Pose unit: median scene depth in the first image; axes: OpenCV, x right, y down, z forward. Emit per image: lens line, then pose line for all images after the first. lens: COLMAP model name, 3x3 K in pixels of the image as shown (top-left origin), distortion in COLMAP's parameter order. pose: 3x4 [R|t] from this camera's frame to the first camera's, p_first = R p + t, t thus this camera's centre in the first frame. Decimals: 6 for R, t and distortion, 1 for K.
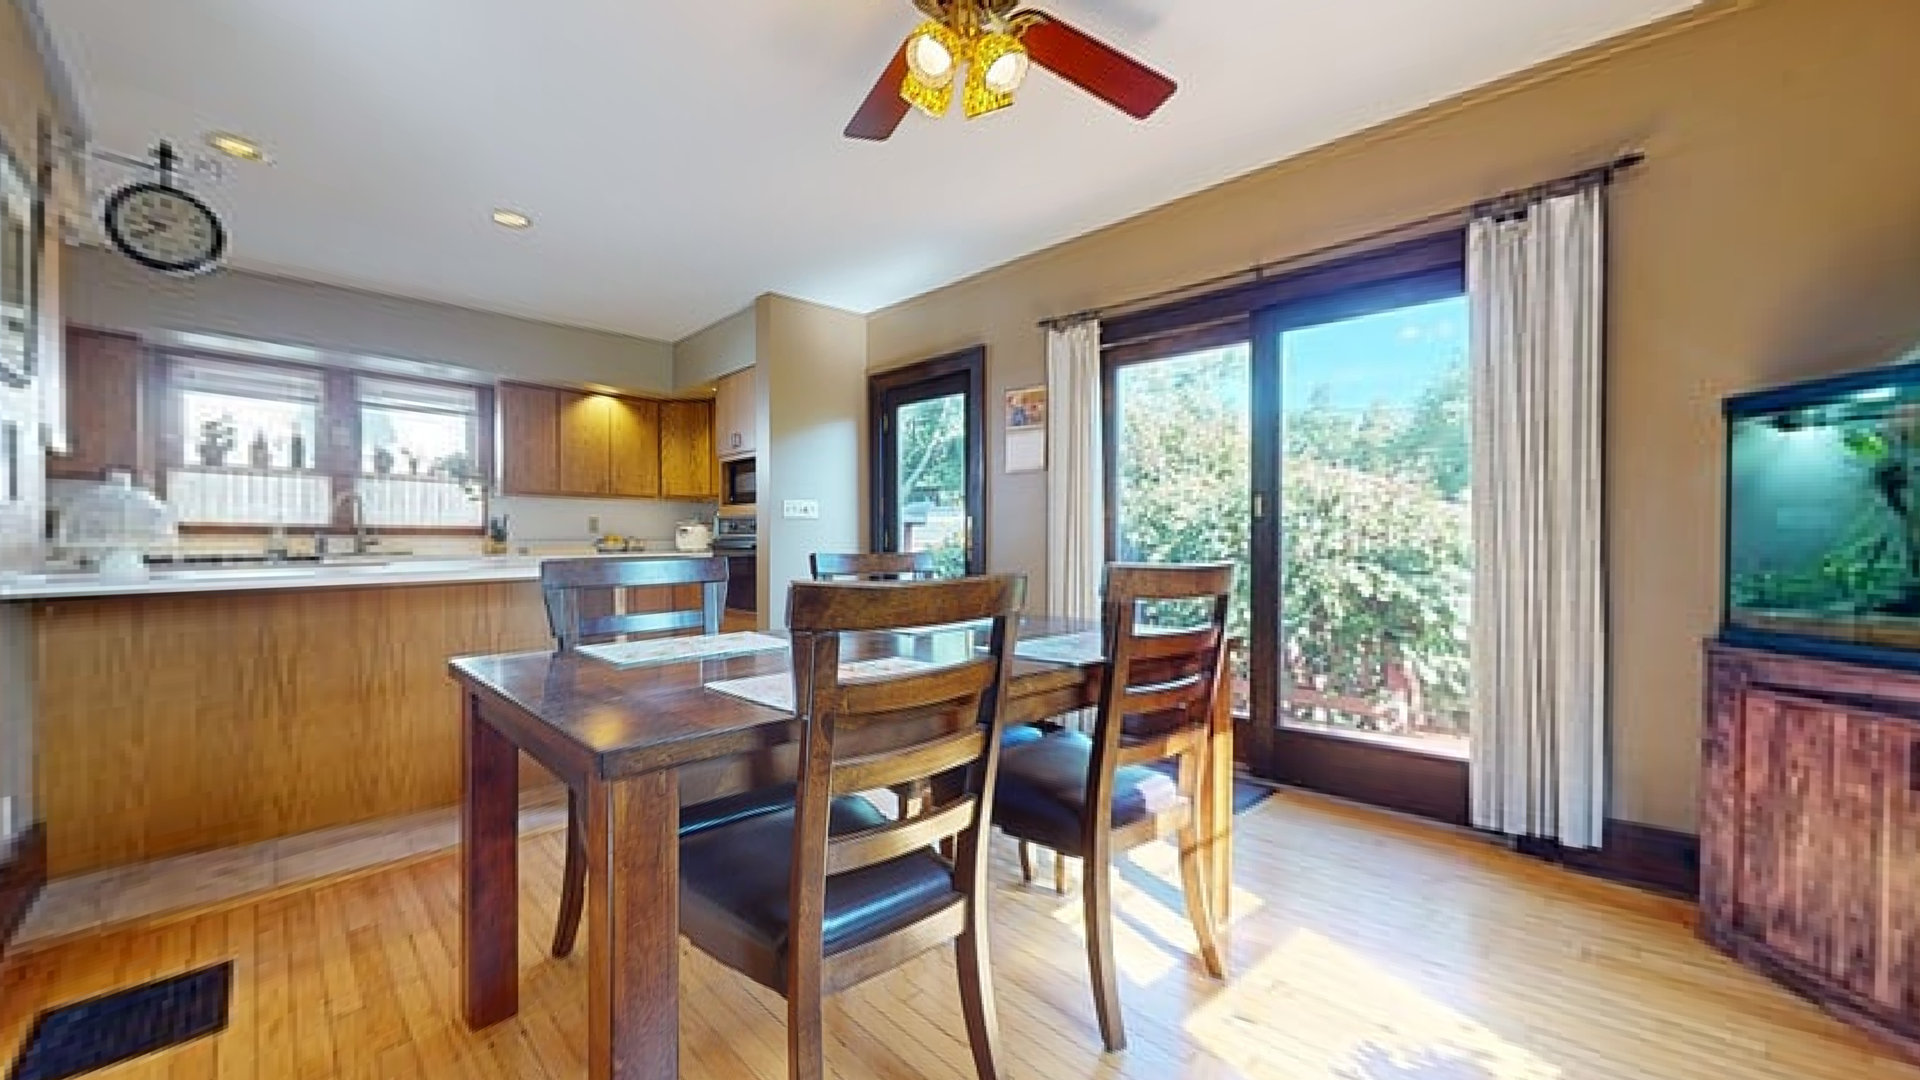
lens RADIAL K [[768.1, 0, 961.6], [0, 768.1, 538.2], [0, 0, 1]] dist [-0.001343, -0.000302]
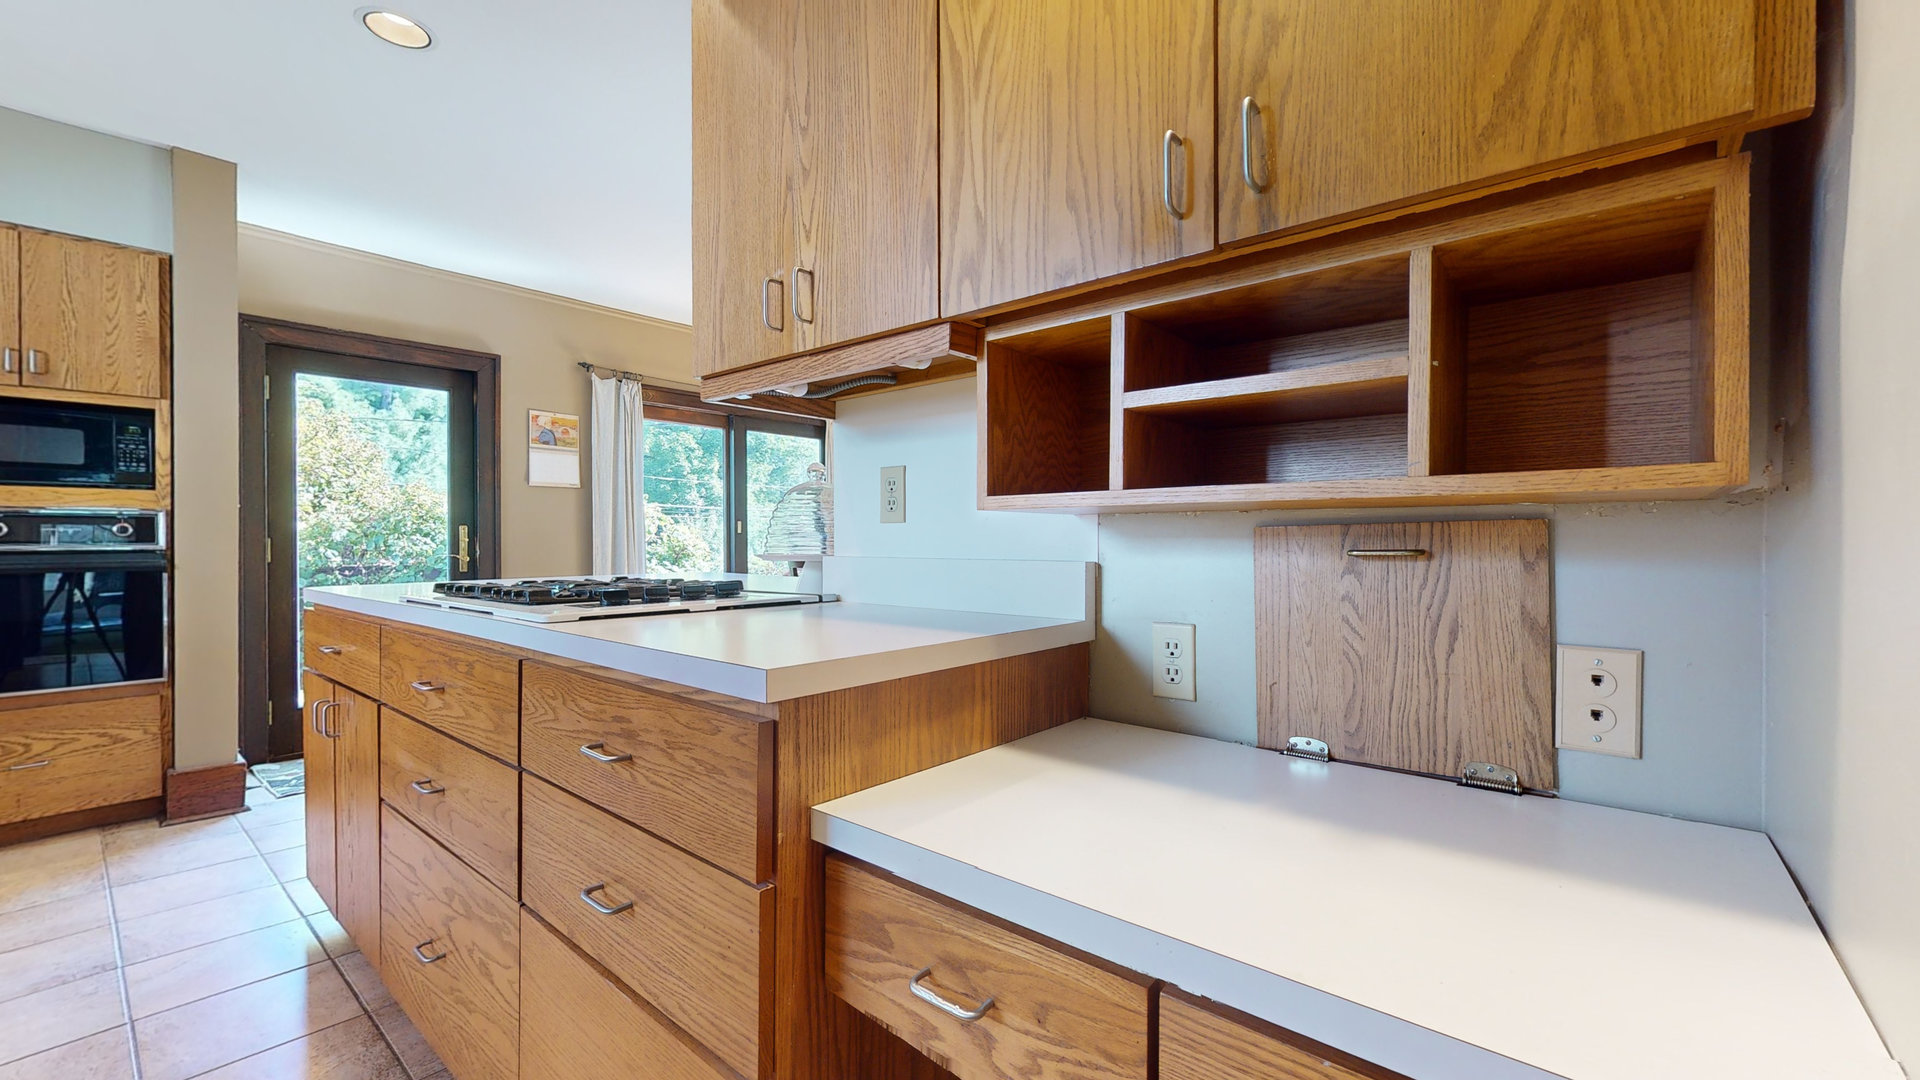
lens RADIAL K [[768.1, 0, 962.7], [0, 768.1, 543.9], [0, 0, 1]] dist [-0.001343, -0.000302]
pose [[-0.133912, -0.000990, 0.990993, -1.086508], [0.006728, 0.999976, 0.001908, -0.003364], [-0.990970, 0.006923, -0.133902, 0.557905]]
